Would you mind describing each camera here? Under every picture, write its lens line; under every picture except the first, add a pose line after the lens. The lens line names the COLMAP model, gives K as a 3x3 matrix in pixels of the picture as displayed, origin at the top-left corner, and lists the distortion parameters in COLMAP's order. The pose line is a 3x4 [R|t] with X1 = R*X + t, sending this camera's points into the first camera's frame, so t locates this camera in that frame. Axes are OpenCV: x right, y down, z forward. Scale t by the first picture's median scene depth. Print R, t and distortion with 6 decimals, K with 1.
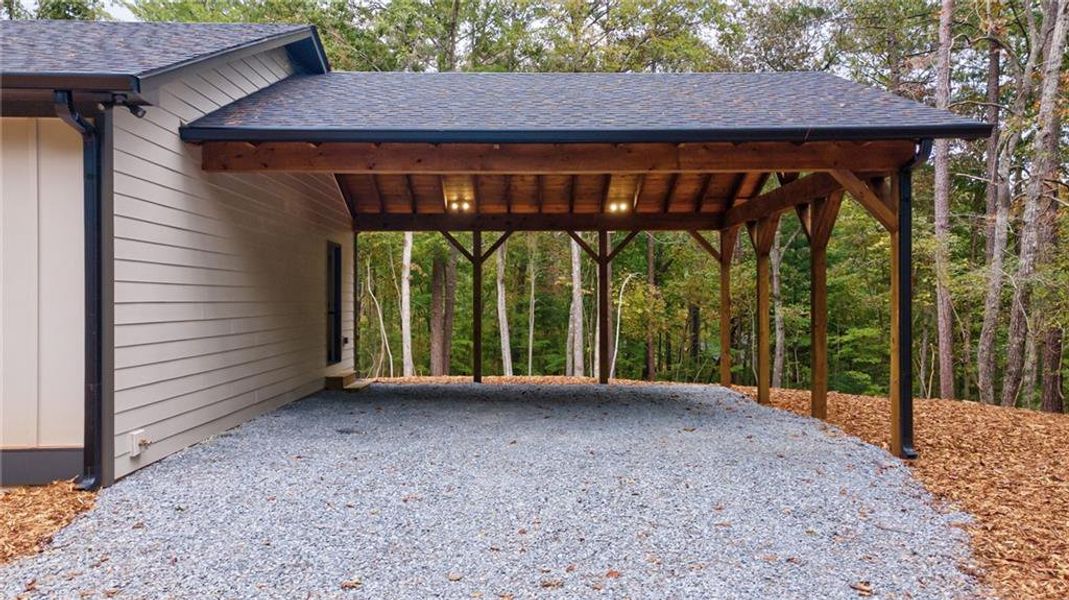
lens RADIAL K [[794.3, 0, 538.1], [0, 794.3, 300.9], [0, 0, 1]] dist [0.064168, -0.011094]
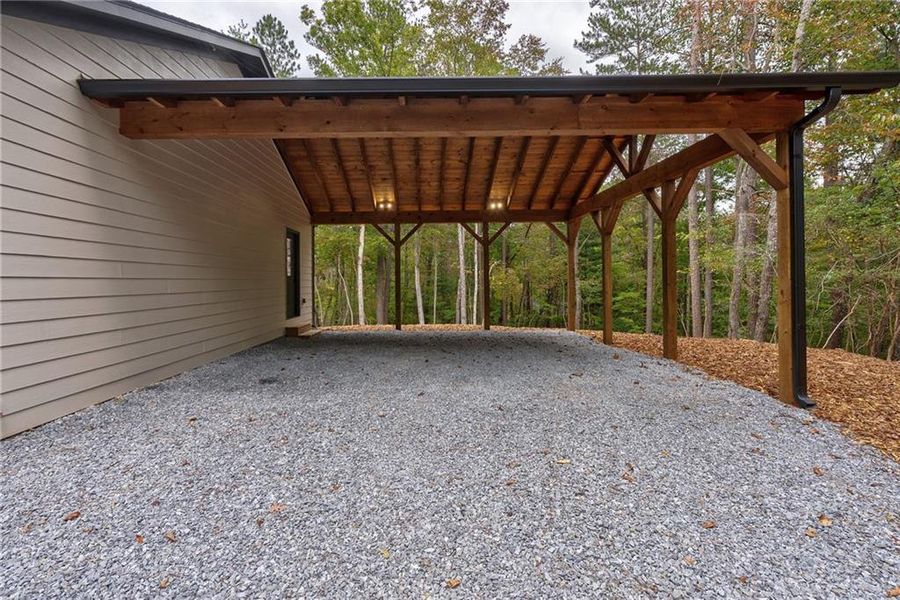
lens RADIAL K [[418.9, 0, 440.1], [0, 418.9, 280.4], [0, 0, 1]] dist [-0.000147, 0.001873]
pose [[0.999958, -0.008177, 0.004210, -0.004154], [0.008189, 0.999962, -0.002927, 0.017252], [-0.004186, 0.002961, 0.999987, 0.248745]]
